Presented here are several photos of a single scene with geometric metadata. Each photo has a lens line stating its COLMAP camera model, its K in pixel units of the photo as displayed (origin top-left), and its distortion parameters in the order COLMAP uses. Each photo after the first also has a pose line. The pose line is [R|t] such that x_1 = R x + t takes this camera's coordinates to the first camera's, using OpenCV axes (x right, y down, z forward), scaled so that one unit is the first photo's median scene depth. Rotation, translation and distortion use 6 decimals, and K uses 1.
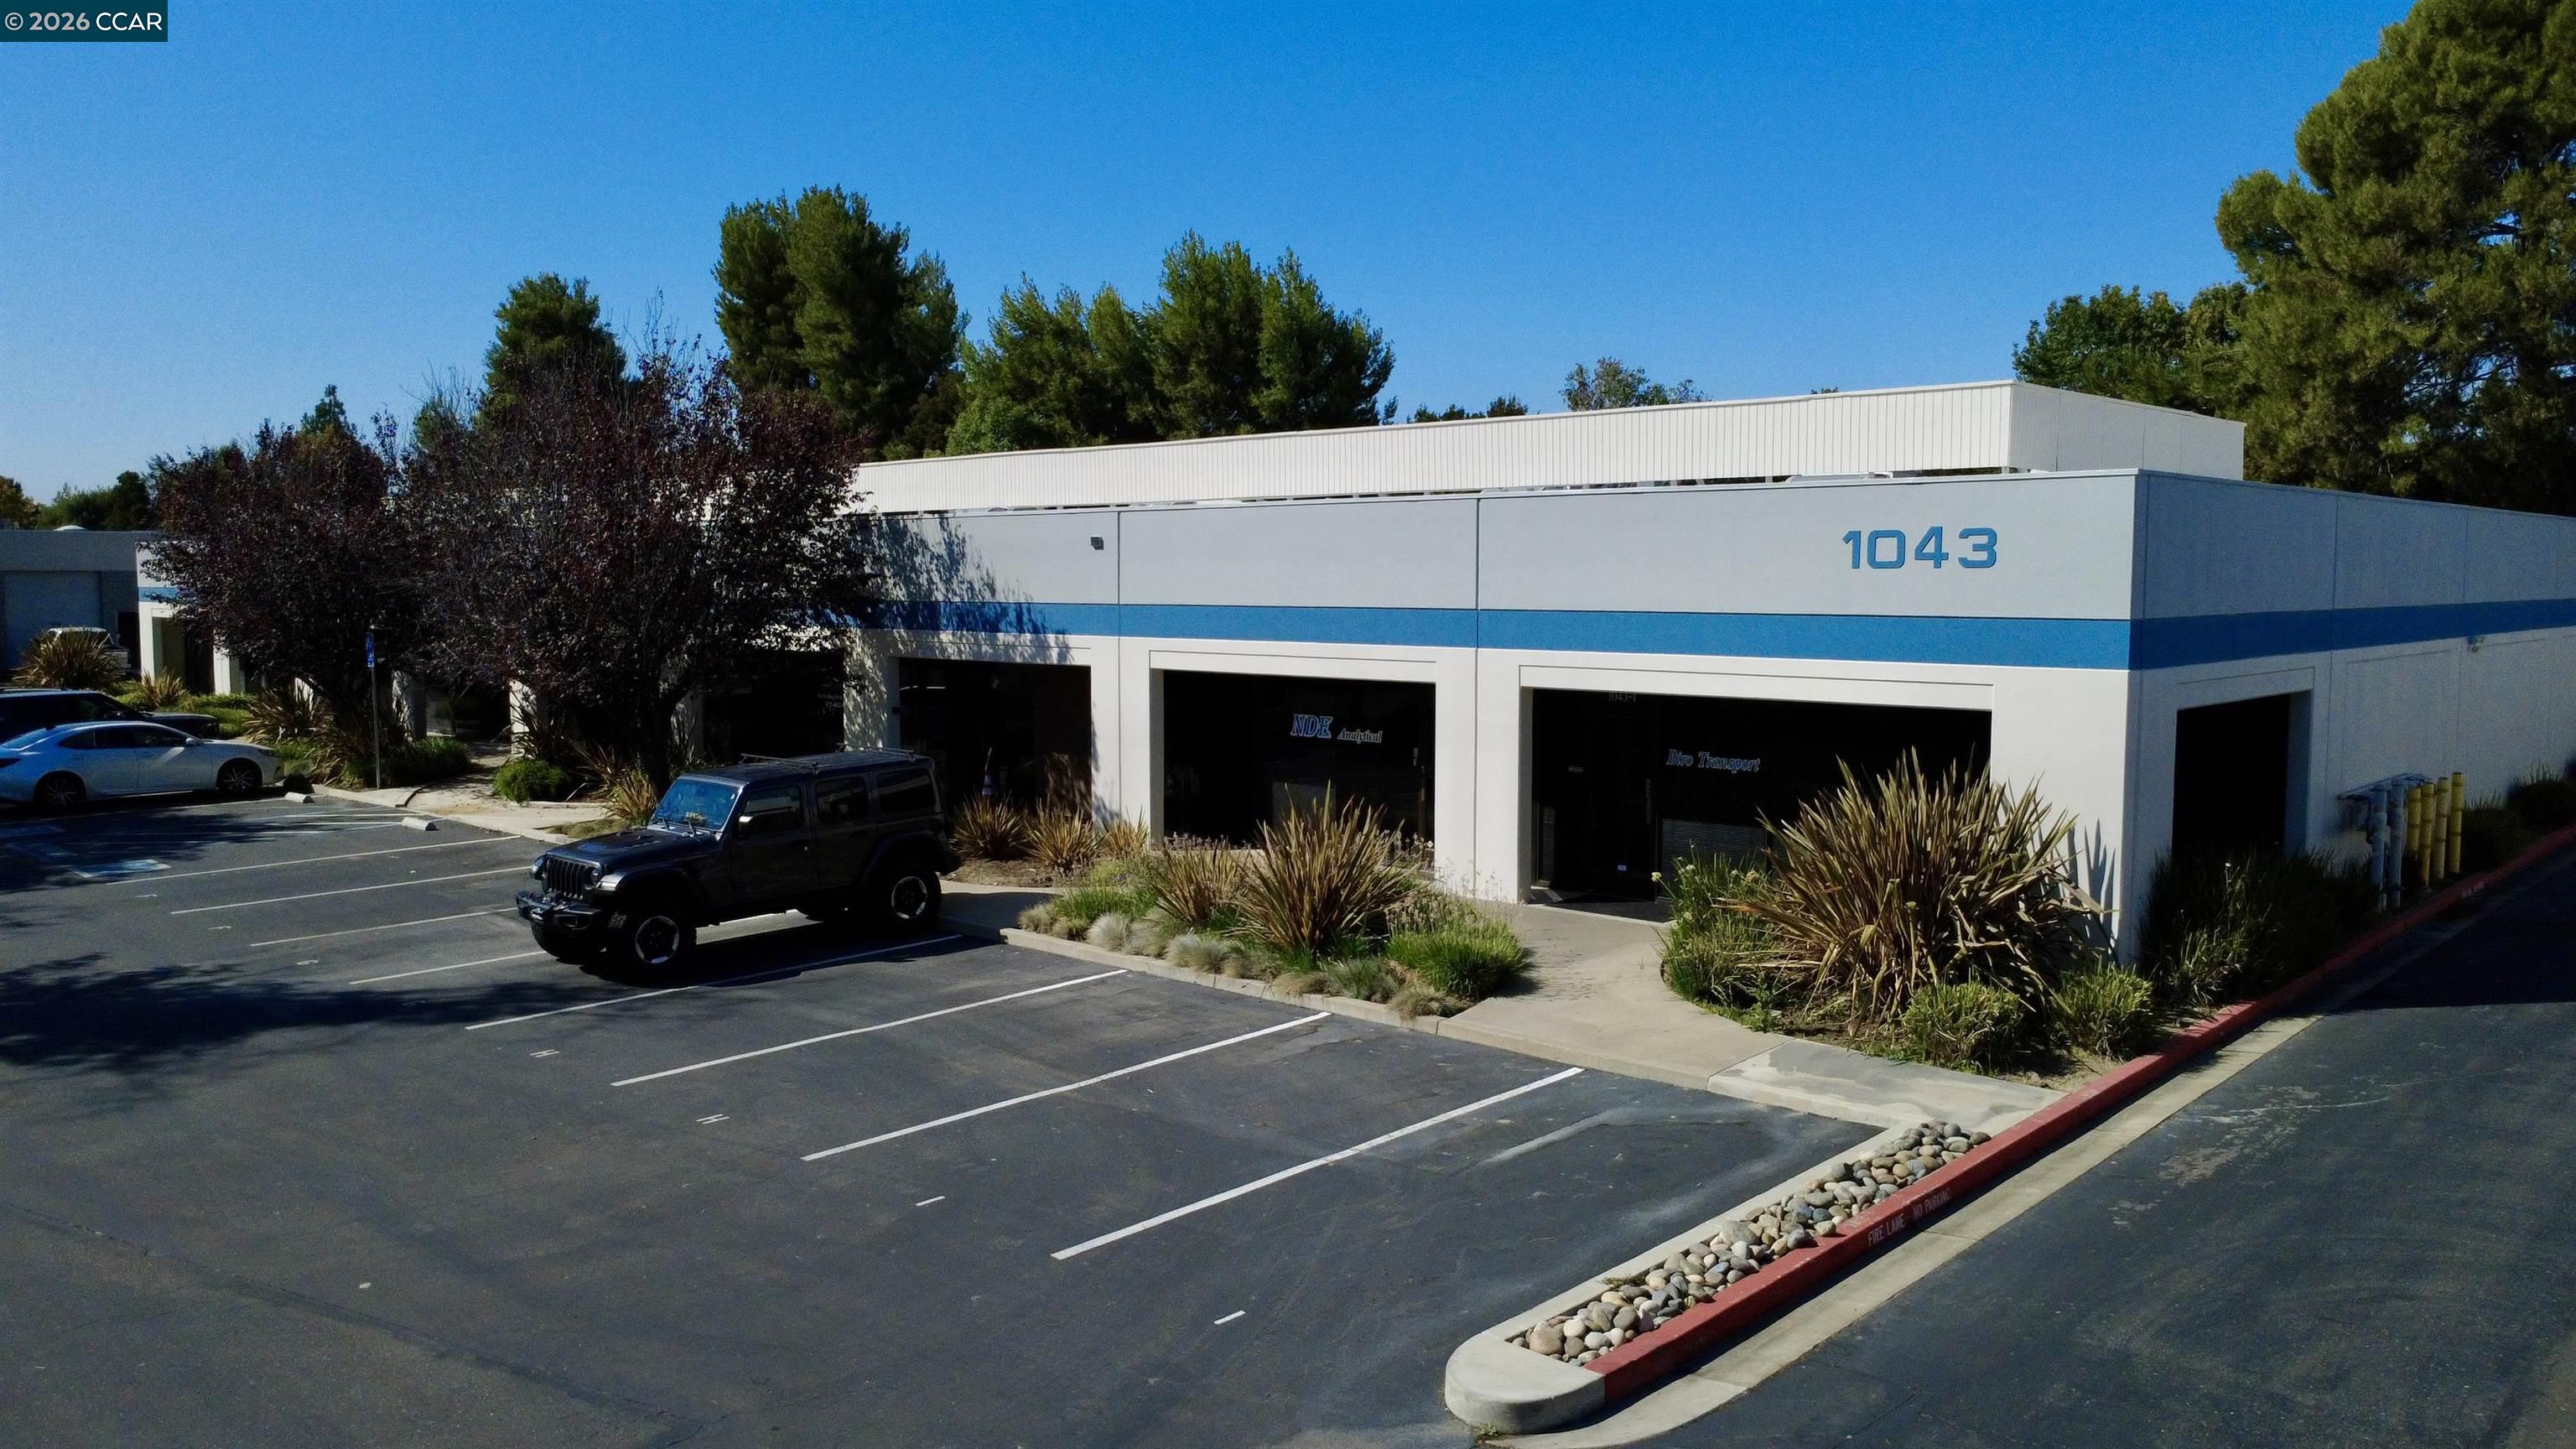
lens RADIAL K [[1869.0, 0, 1292.7], [0, 1869.0, 734.0], [0, 0, 1]] dist [-0.005450, 0.005027]
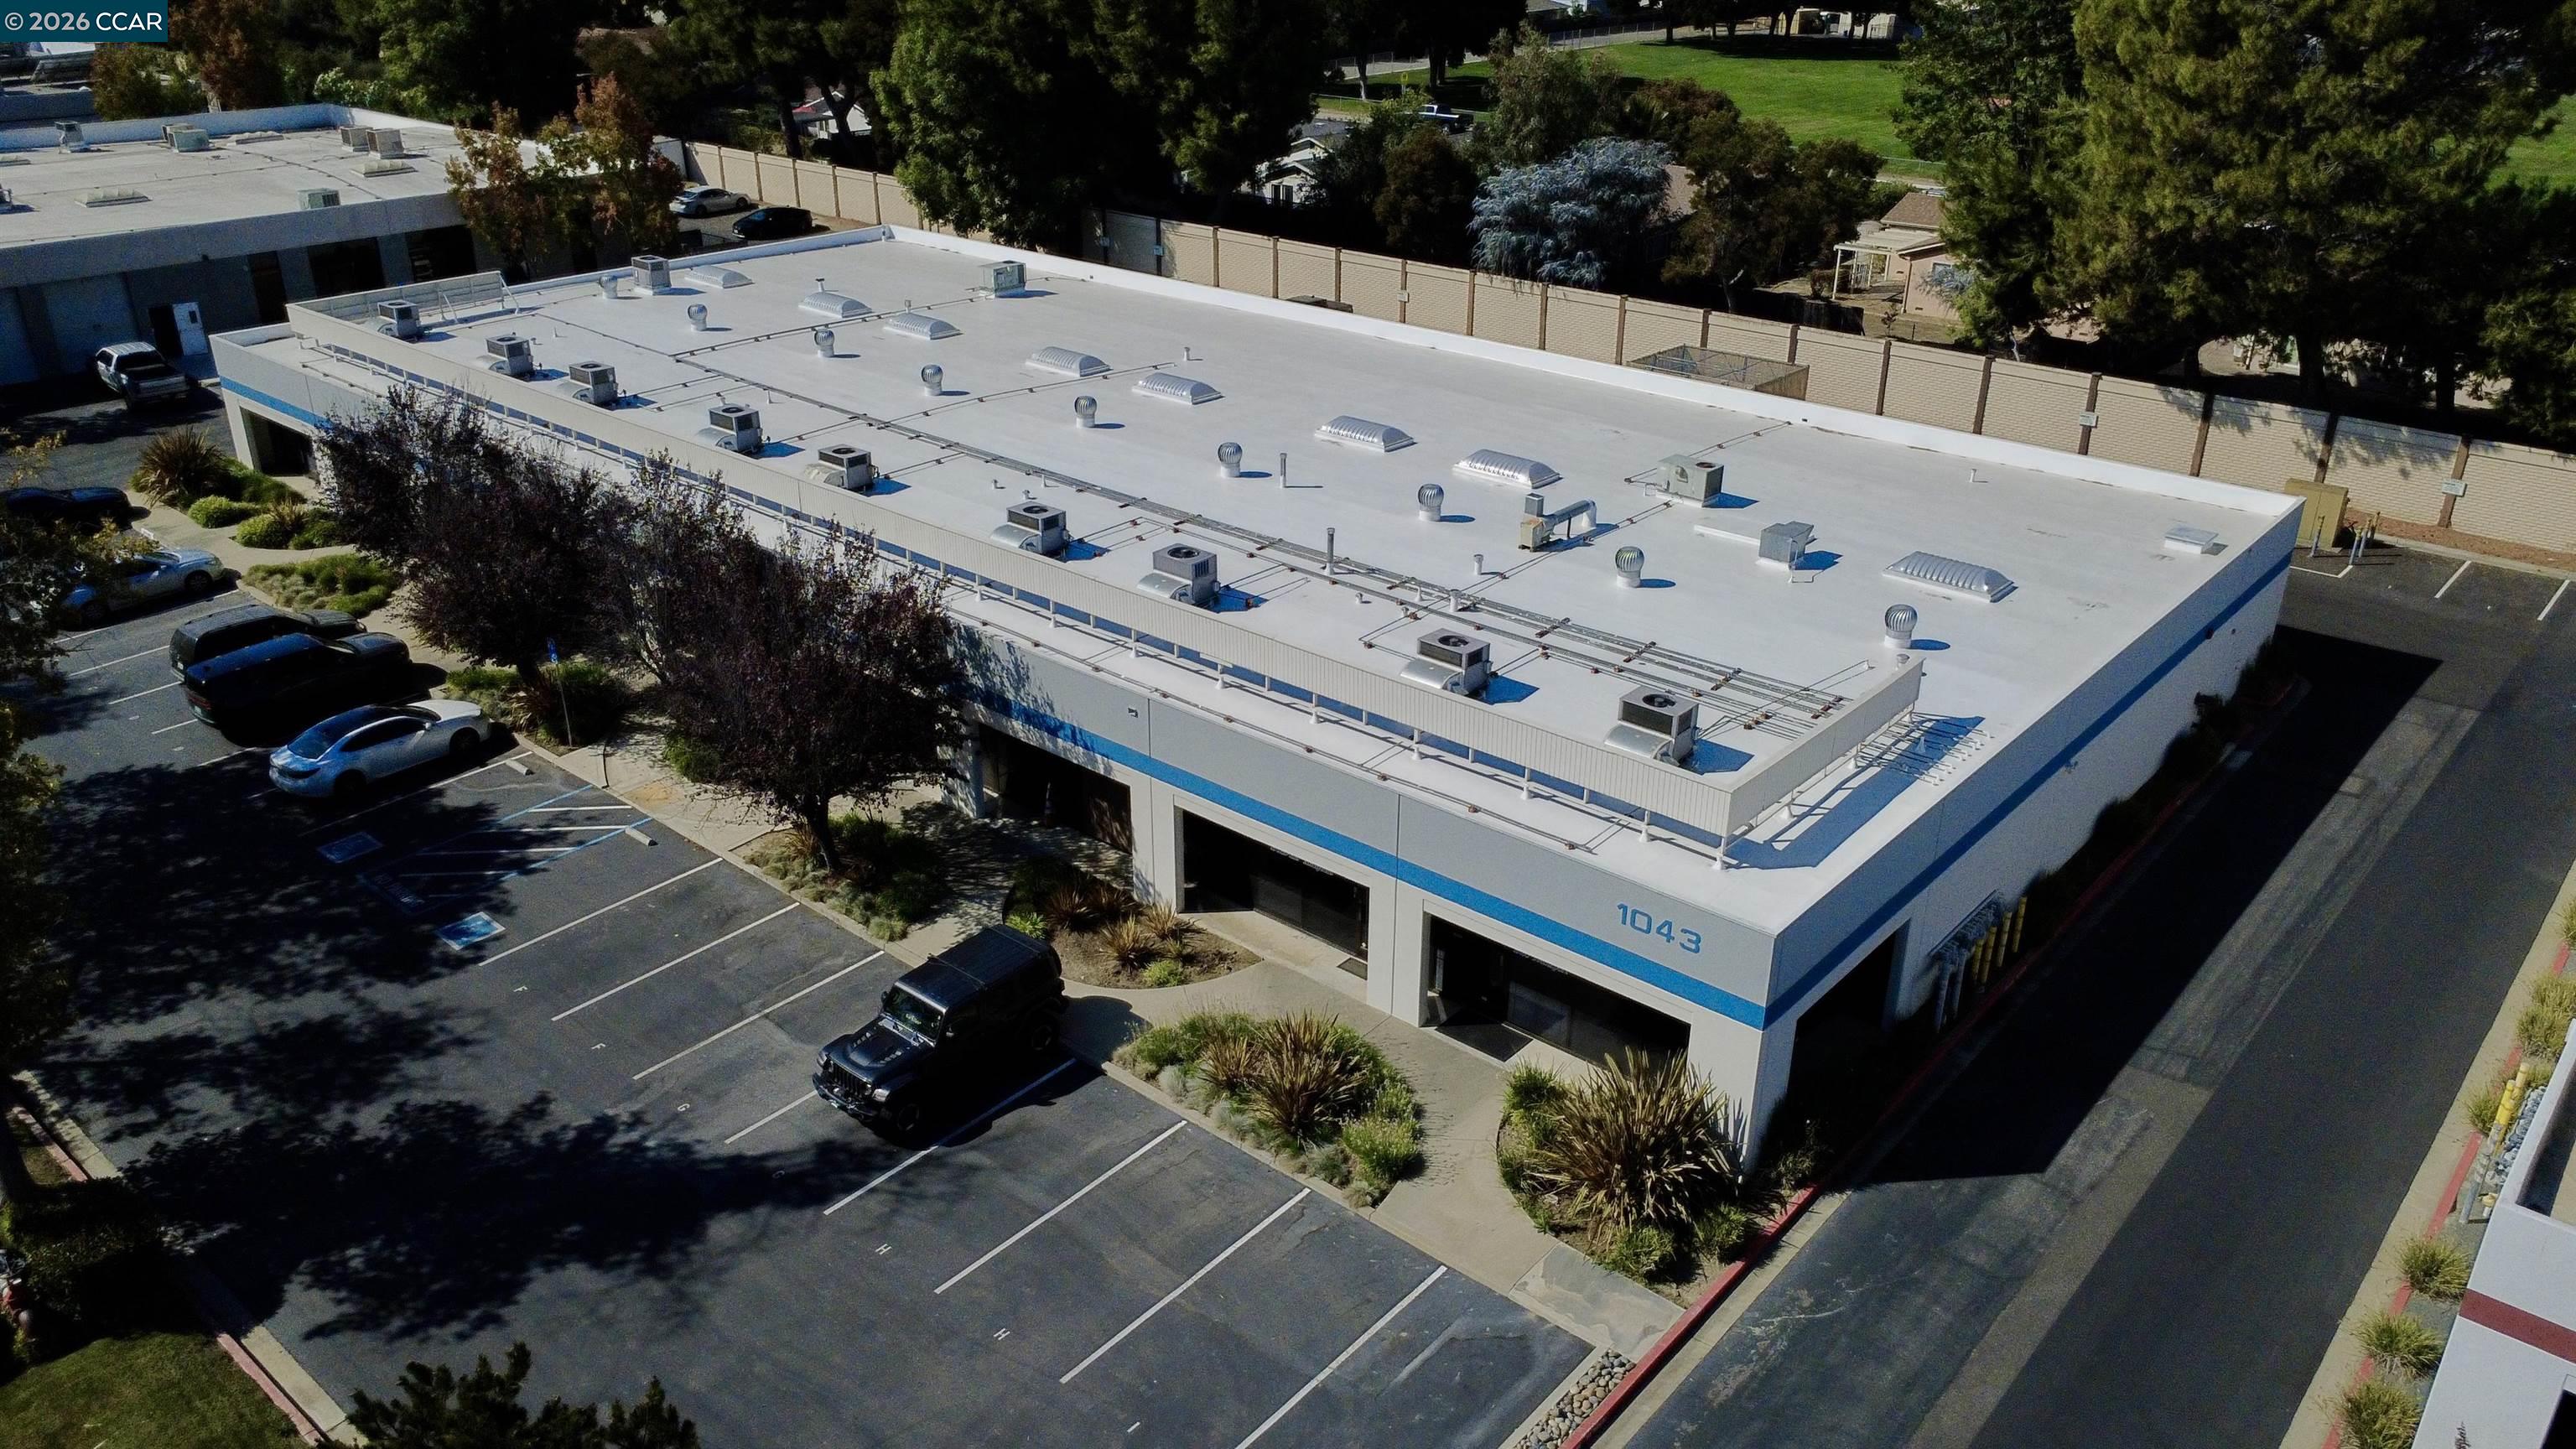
lens RADIAL K [[1875.3, 0, 1288.0], [0, 1875.3, 724.5], [0, 0, 1]] dist [-0.024503, 0.036179]
pose [[0.999132, -0.016286, 0.038352, -0.041891], [0.001894, 0.937248, 0.348659, -0.600976], [-0.041624, -0.348284, 0.936464, -0.350245]]
